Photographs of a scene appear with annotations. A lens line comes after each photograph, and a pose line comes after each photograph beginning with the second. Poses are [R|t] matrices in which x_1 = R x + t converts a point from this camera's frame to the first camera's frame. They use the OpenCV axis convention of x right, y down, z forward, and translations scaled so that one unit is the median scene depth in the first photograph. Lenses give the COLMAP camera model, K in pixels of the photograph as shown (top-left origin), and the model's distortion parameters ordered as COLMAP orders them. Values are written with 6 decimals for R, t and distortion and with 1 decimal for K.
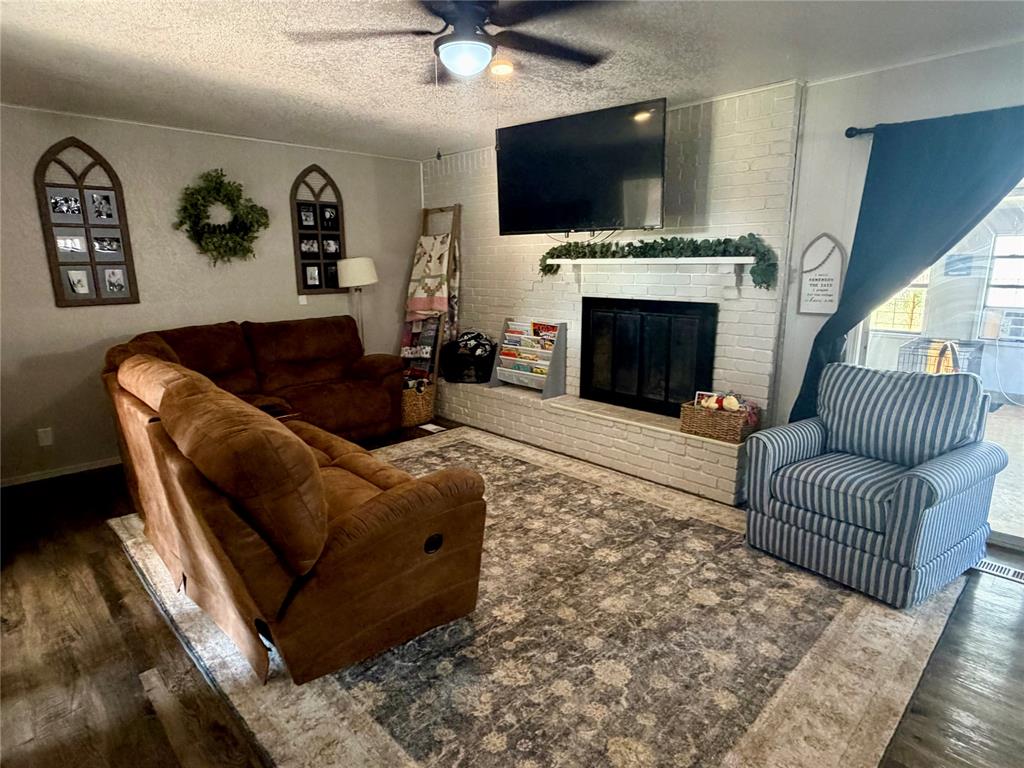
lens RADIAL K [[568.9, 0, 512.5], [0, 568.9, 382.5], [0, 0, 1]] dist [-0.002381, 0.000852]
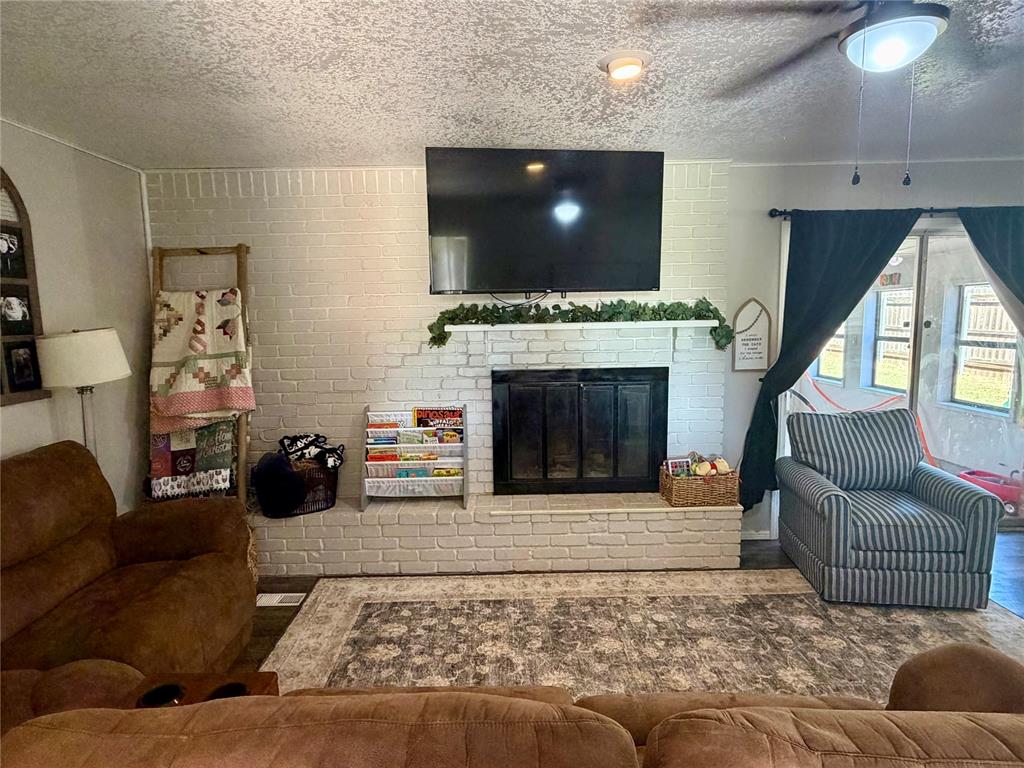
lens RADIAL K [[568.9, 0, 510.9], [0, 568.9, 384.8], [0, 0, 1]] dist [-0.002381, 0.000852]
pose [[0.699855, -0.095522, 0.707869, -0.451409], [0.162369, 0.986349, -0.027430, -0.108933], [-0.695586, 0.134133, 0.705811, 0.434662]]
